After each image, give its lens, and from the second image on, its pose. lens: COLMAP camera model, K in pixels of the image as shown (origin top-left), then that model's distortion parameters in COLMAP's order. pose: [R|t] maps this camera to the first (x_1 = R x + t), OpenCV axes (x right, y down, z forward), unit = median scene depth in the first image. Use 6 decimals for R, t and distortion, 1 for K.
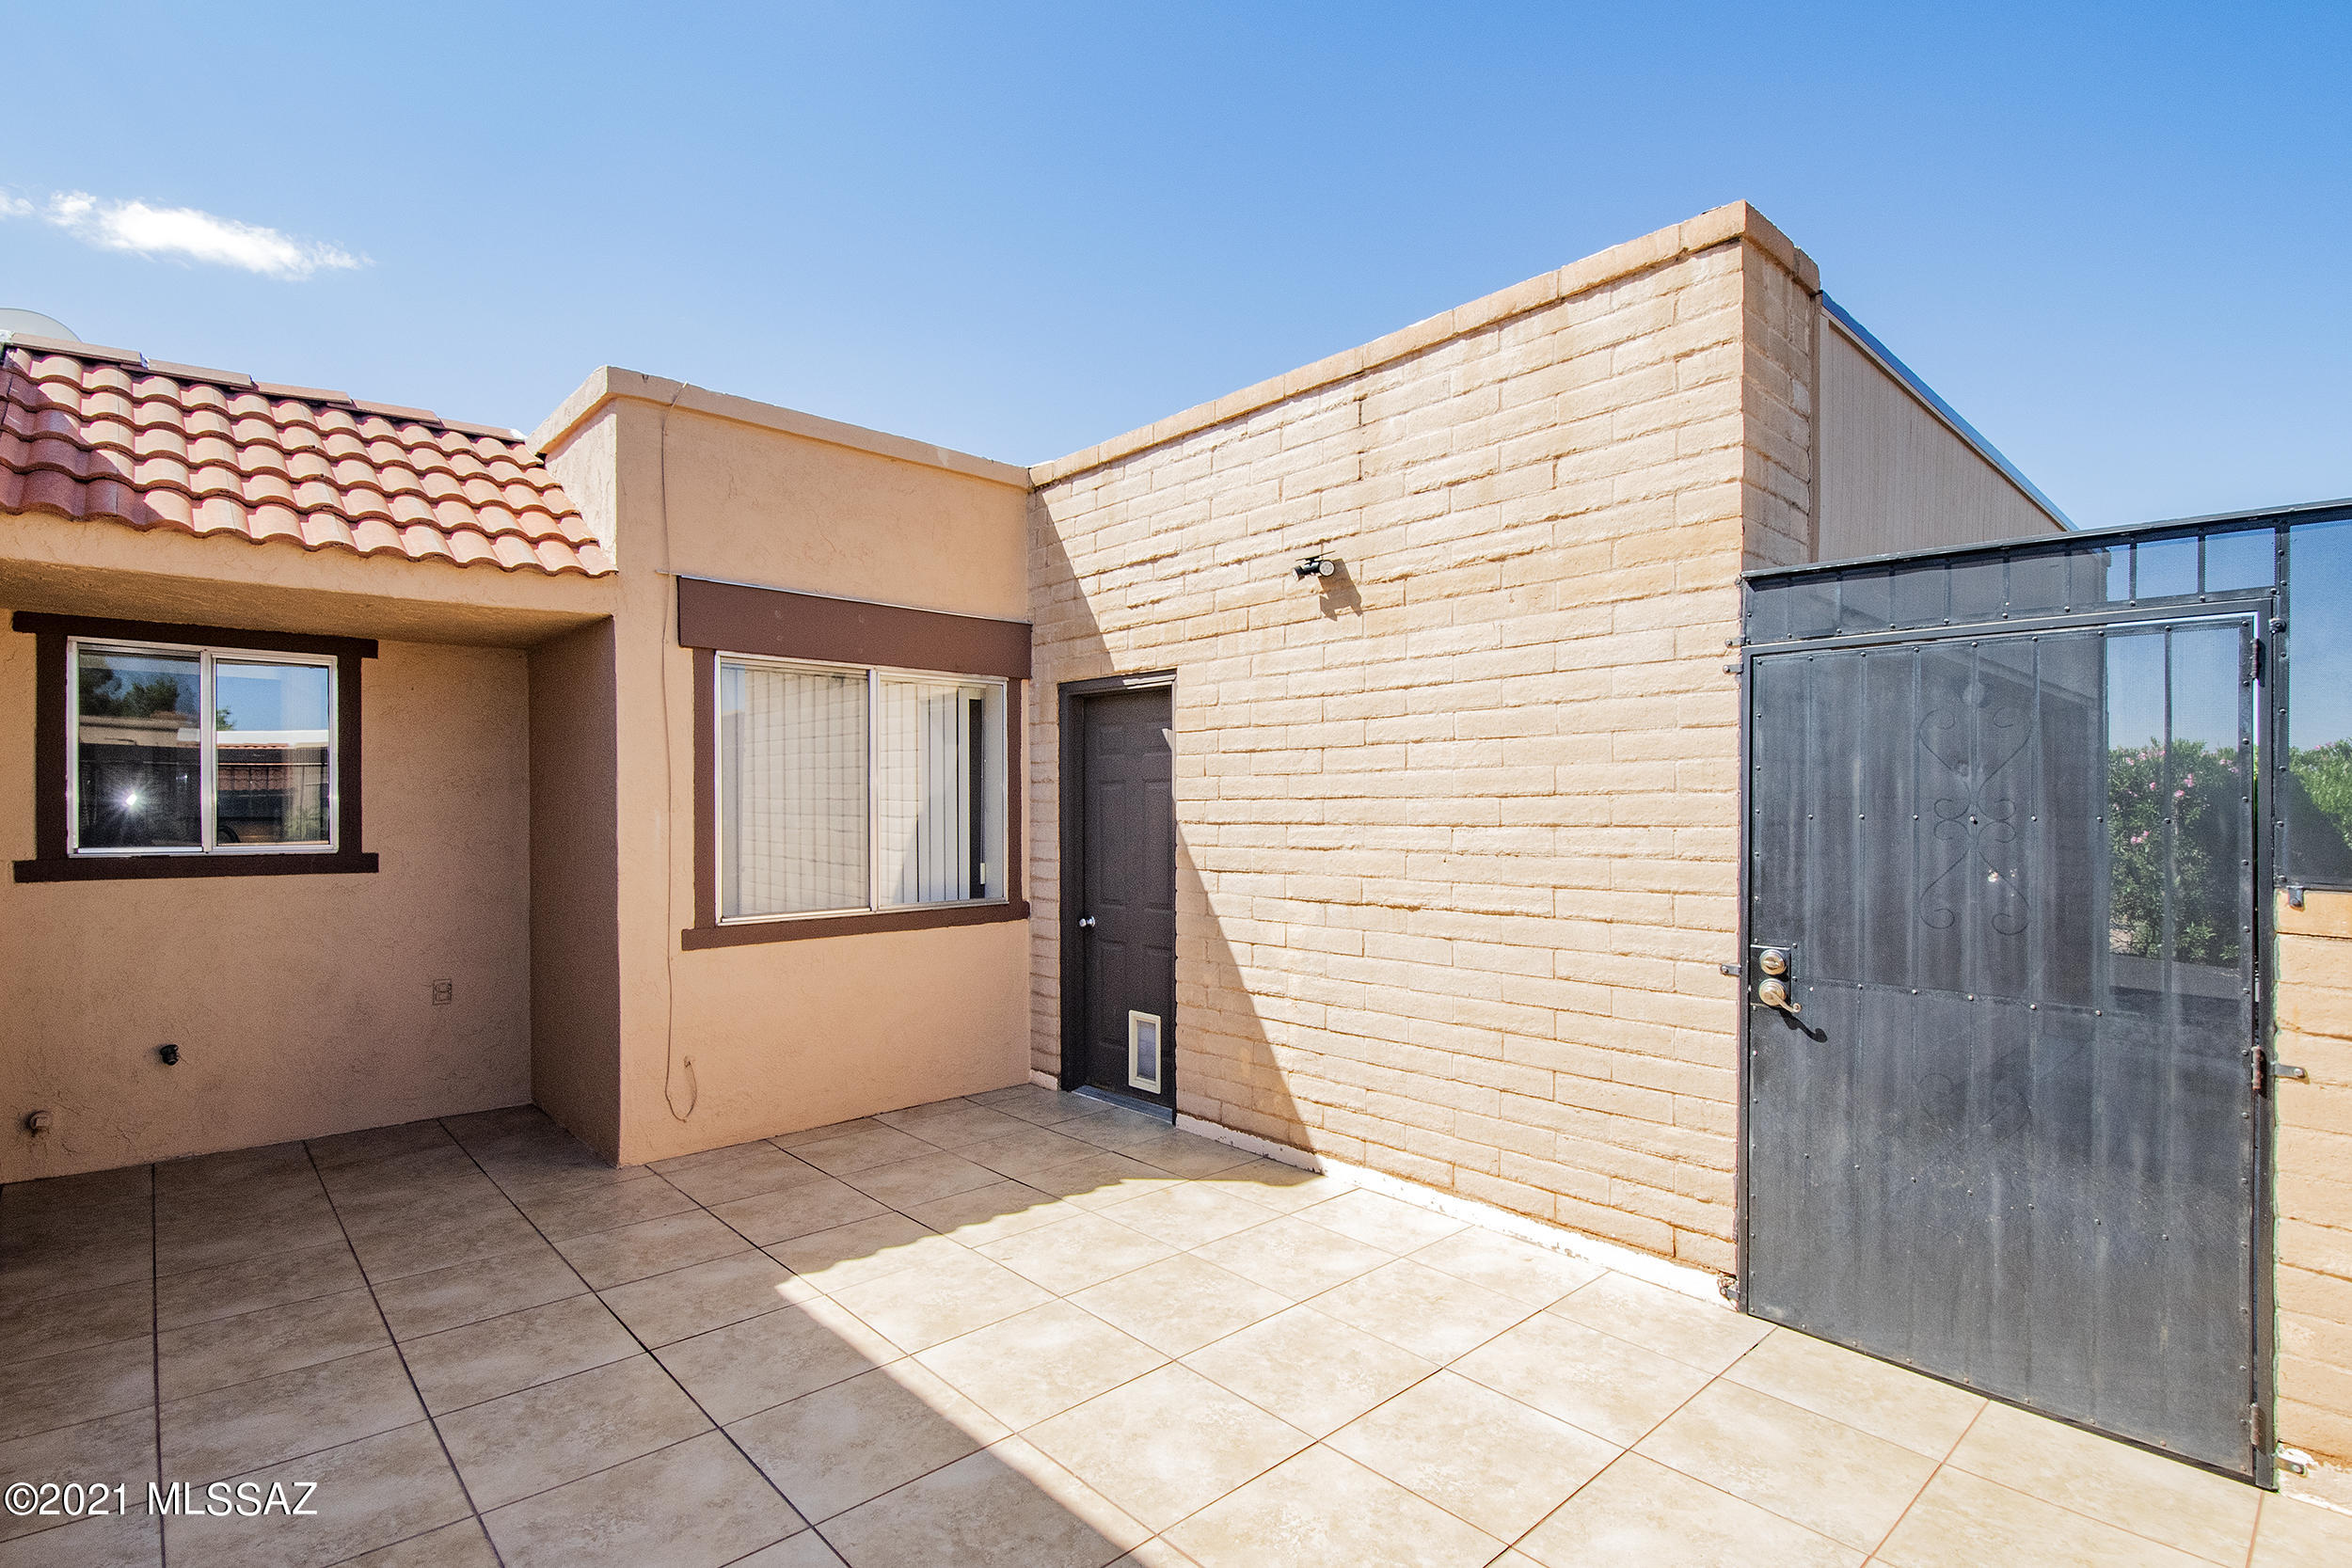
lens RADIAL K [[1103.7, 0, 1178.0], [0, 1103.7, 811.3], [0, 0, 1]] dist [0.001434, 0.000080]
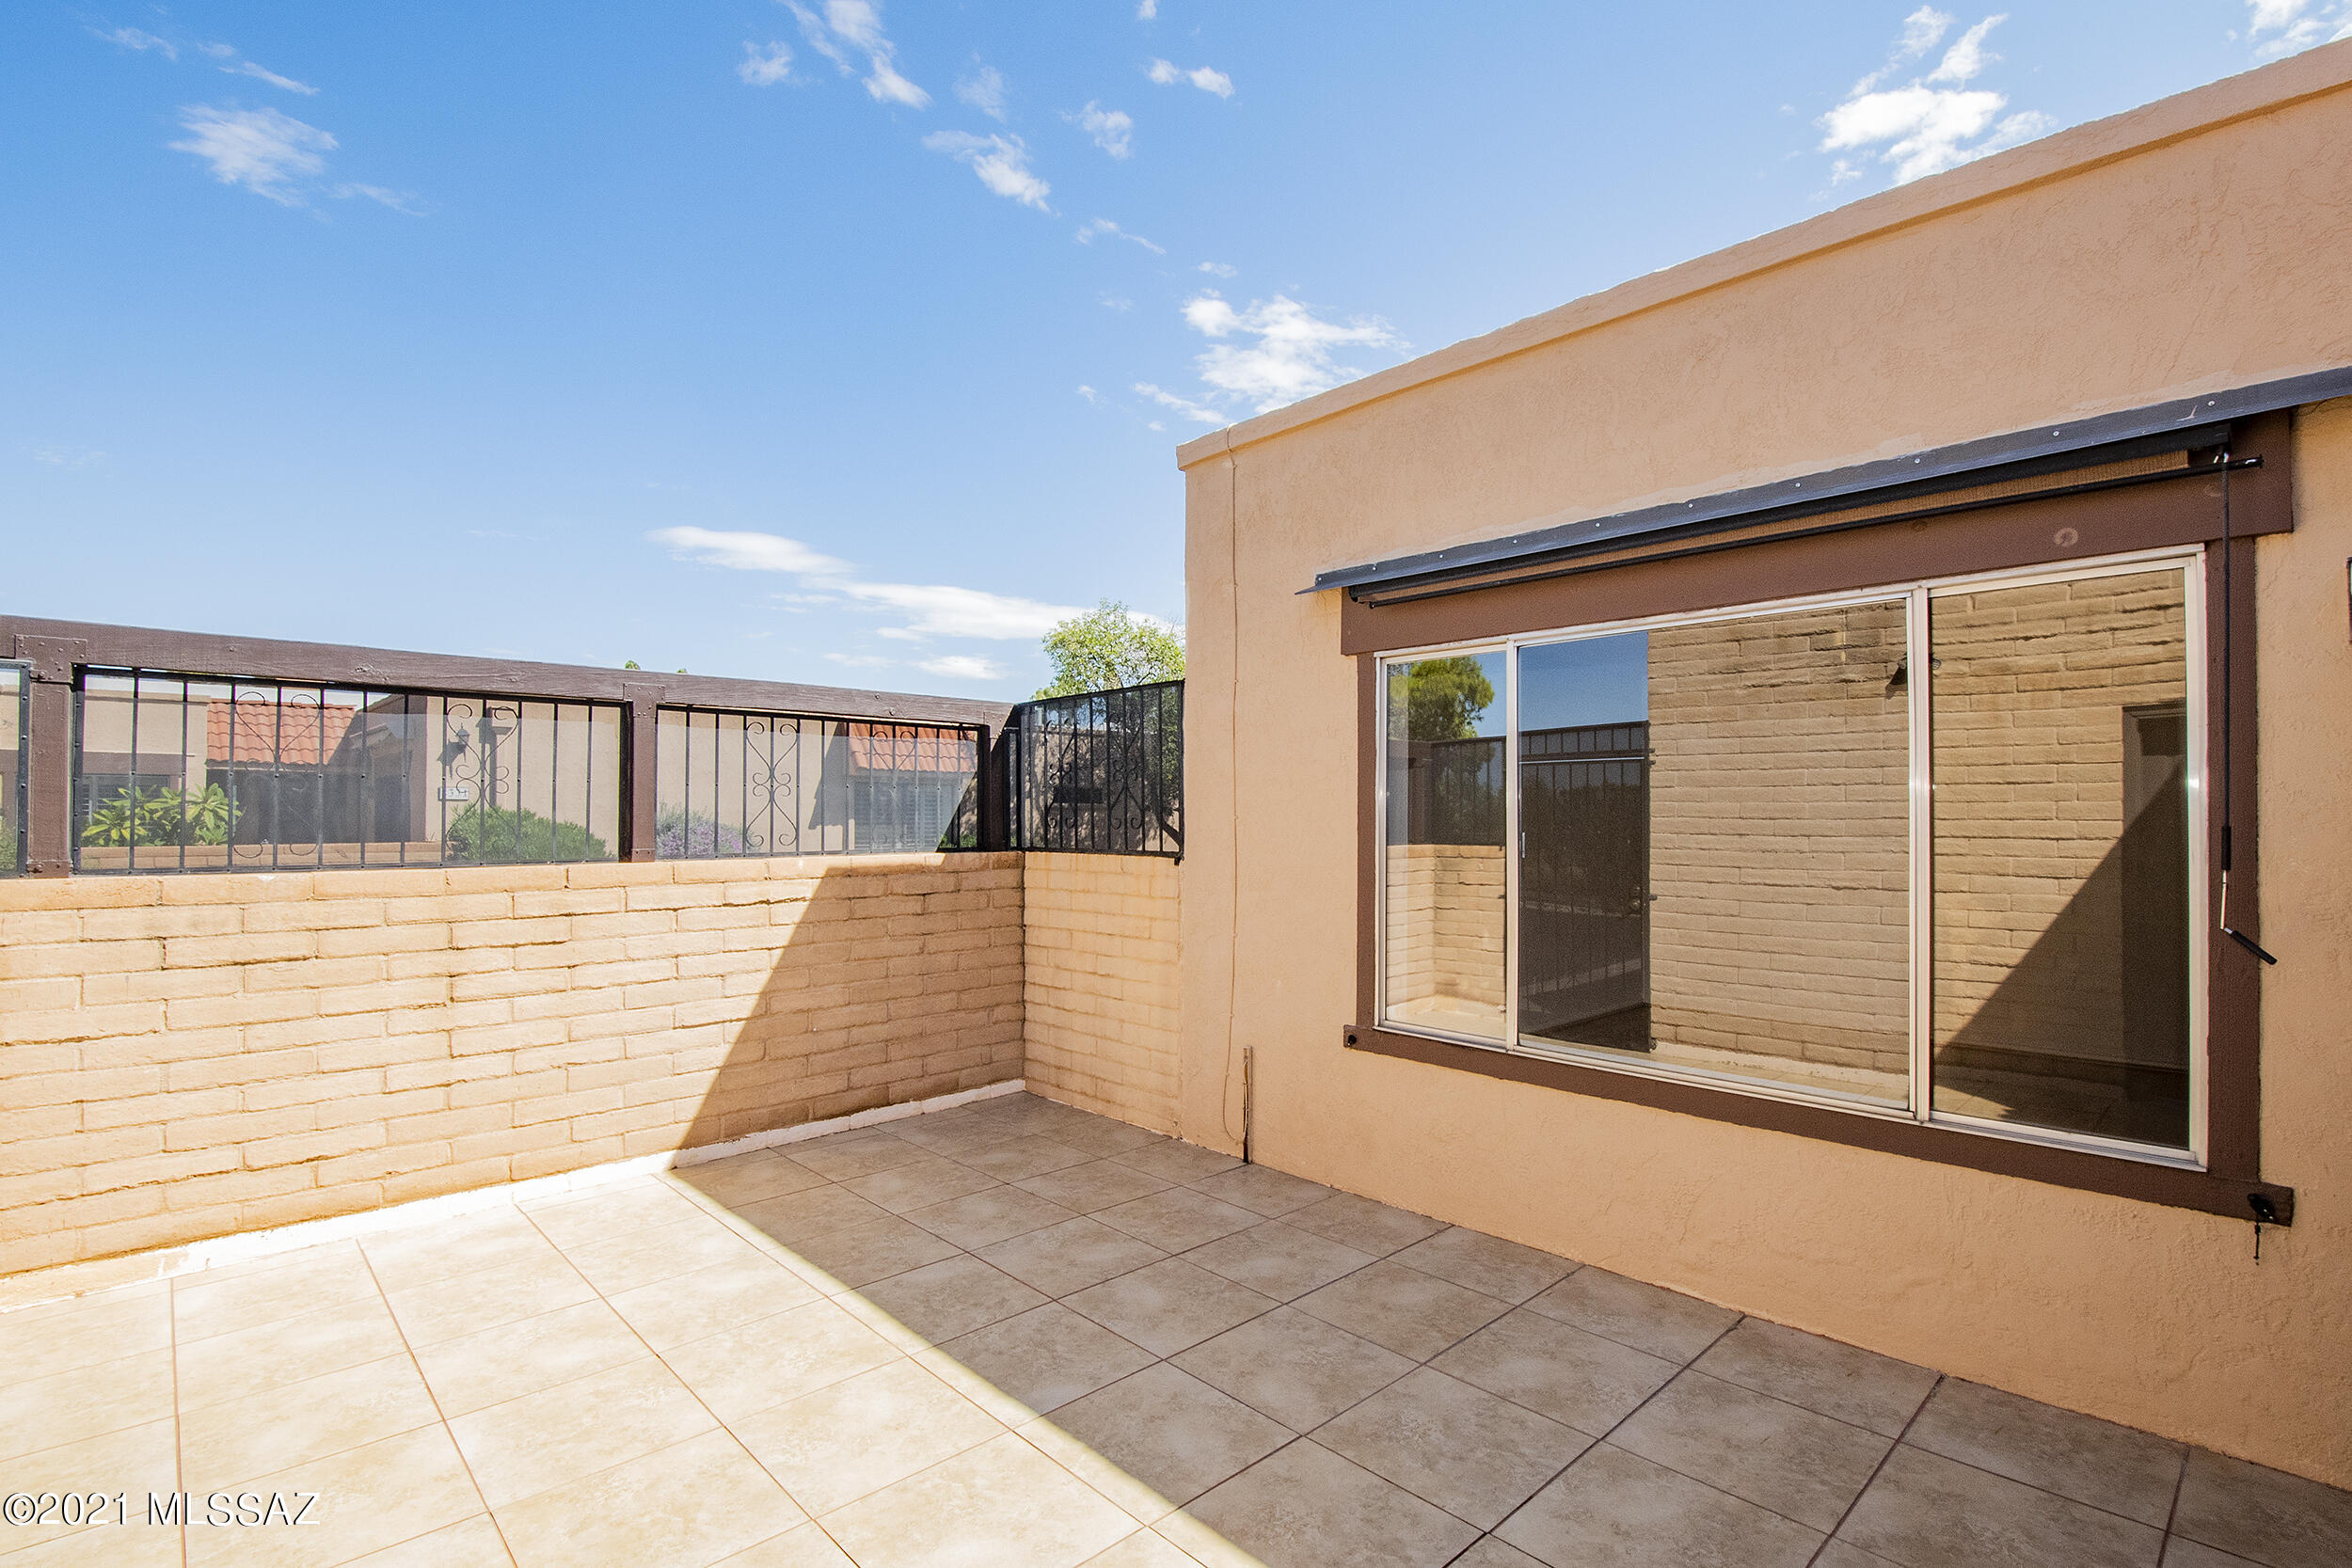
lens RADIAL K [[1089.8, 0, 1176.0], [0, 1089.8, 784.0], [0, 0, 1]] dist [0.003646, -0.018491]
pose [[-0.999936, 0.000726, -0.011324, -0.231018], [0.000935, 0.999829, -0.018463, -0.018808], [0.011309, -0.018472, -0.999765, 1.617924]]
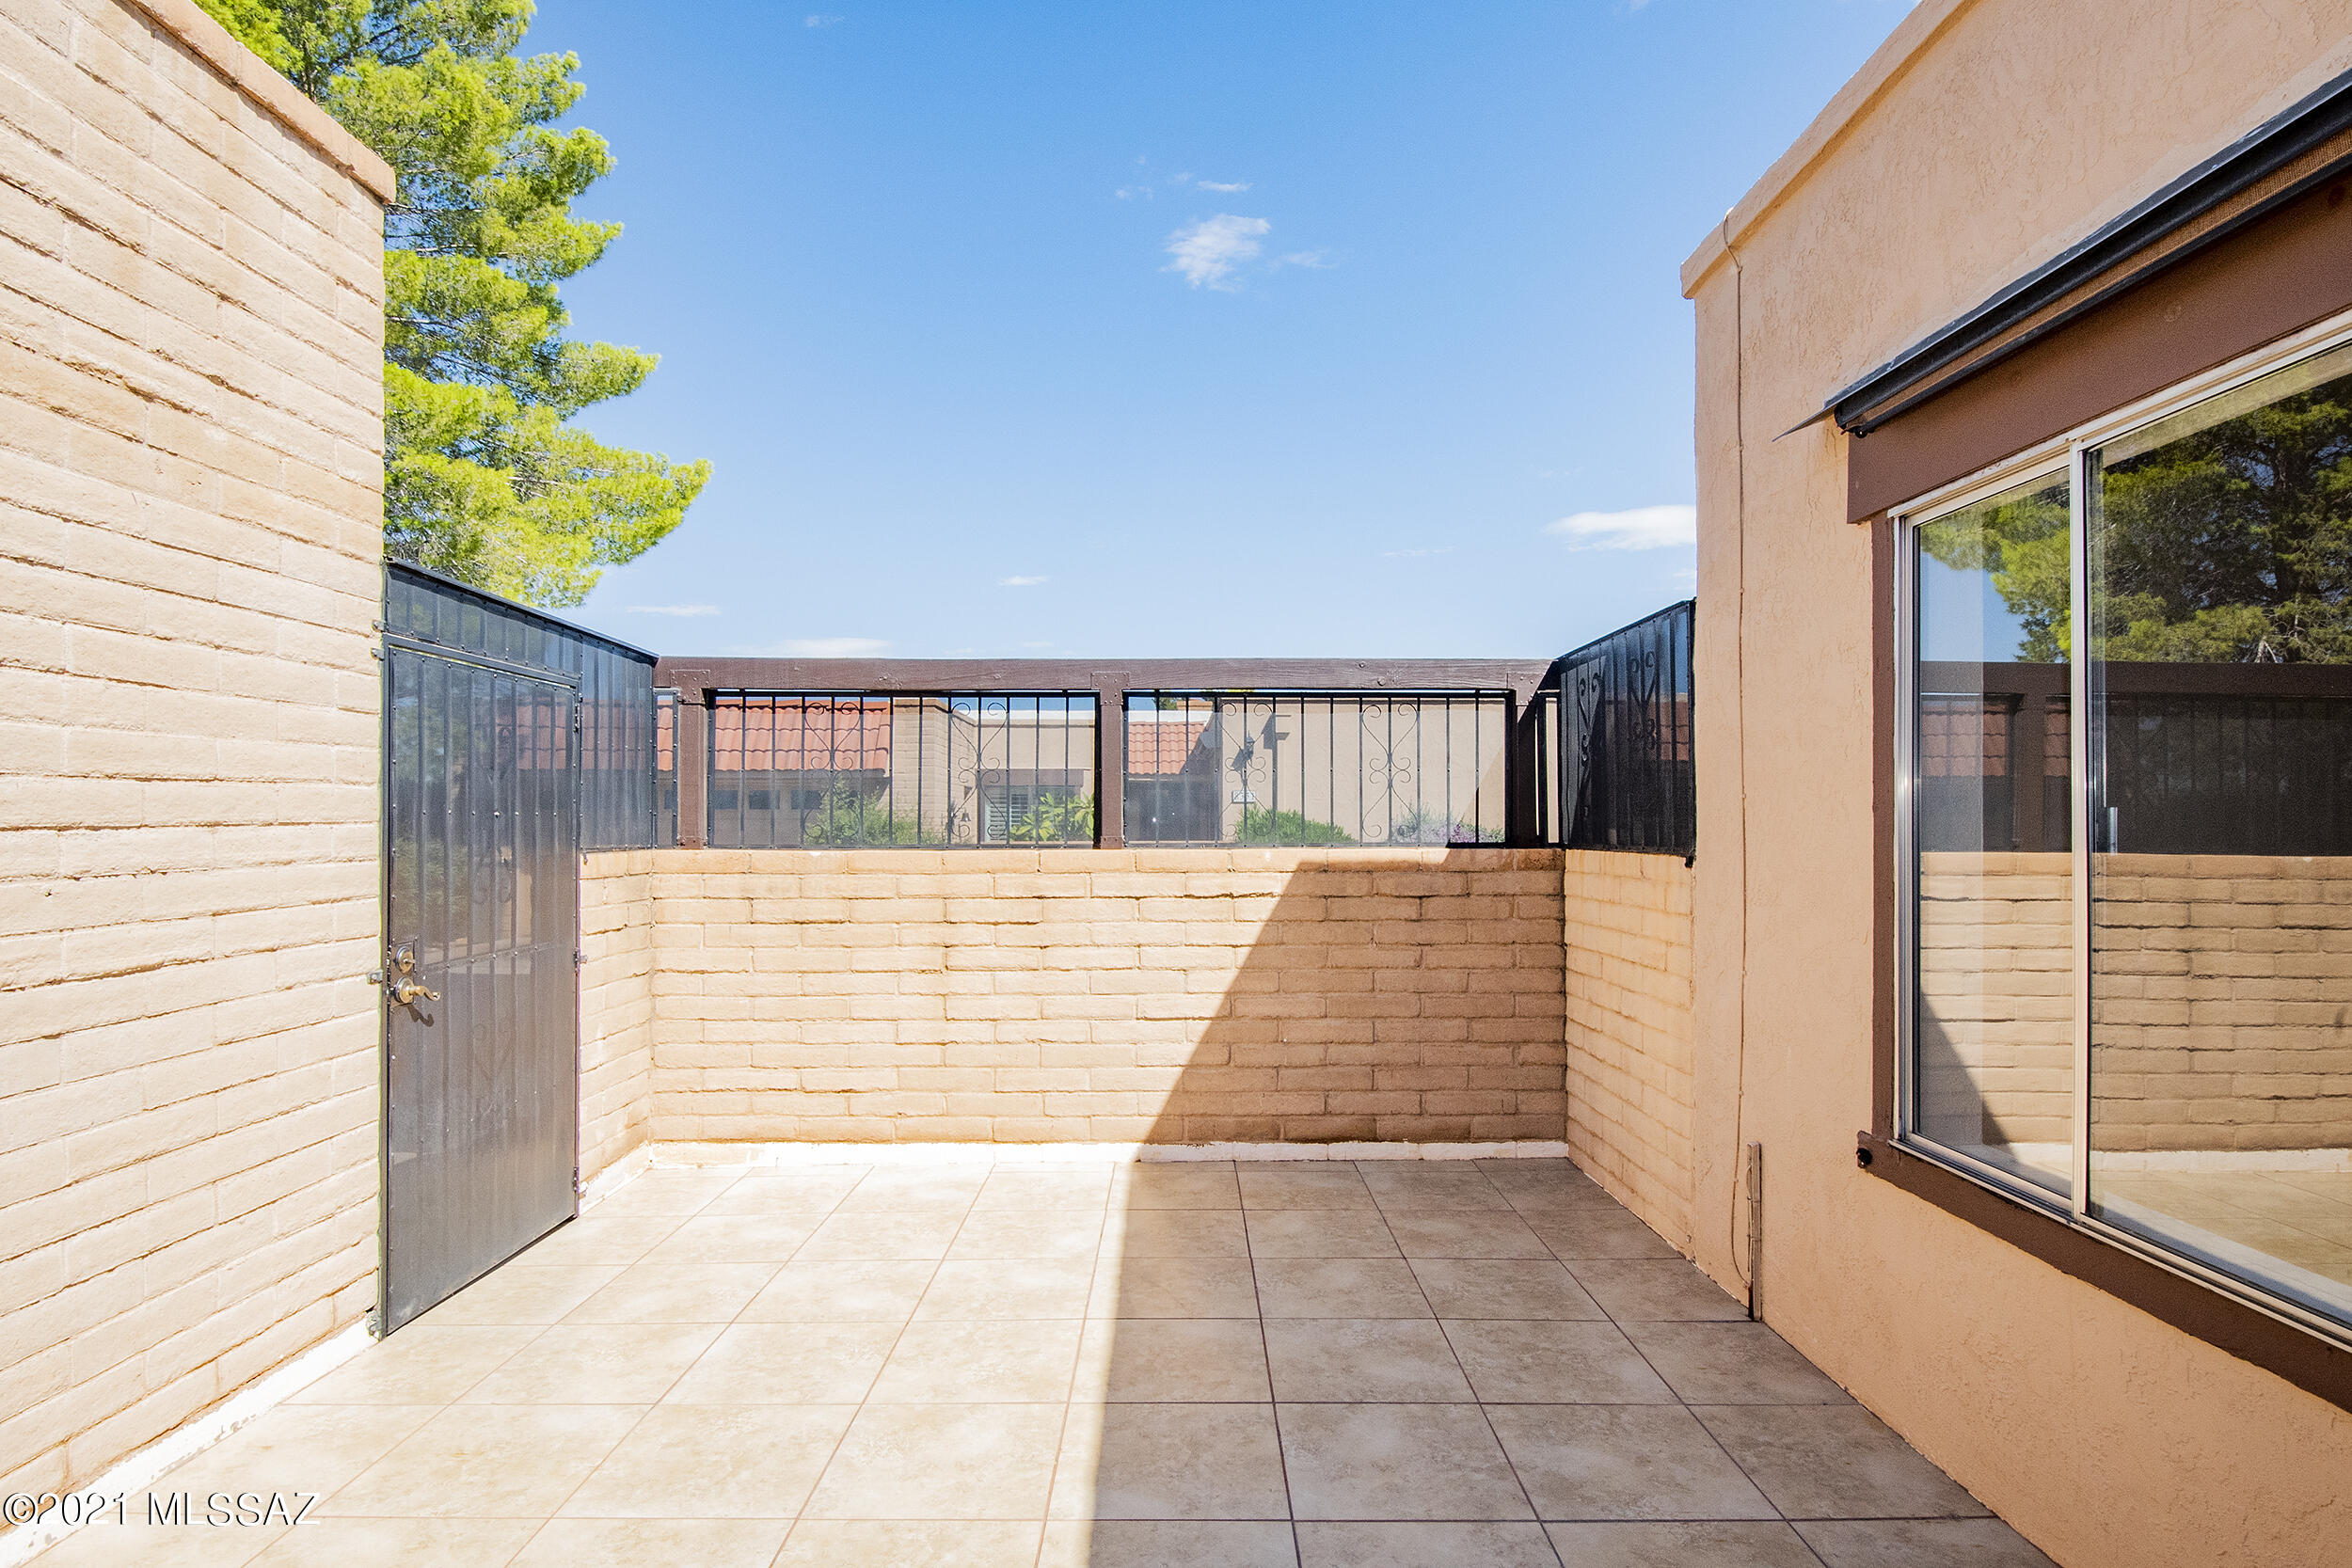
lens RADIAL K [[1216.9, 0, 1176.3], [0, 1216.9, 798.4], [0, 0, 1]] dist [0.017852, -0.030355]
pose [[-0.733863, 0.014730, 0.679137, -0.693519], [0.006931, 0.999875, -0.014196, 0.012820], [-0.679262, -0.005711, -0.733874, 1.298349]]
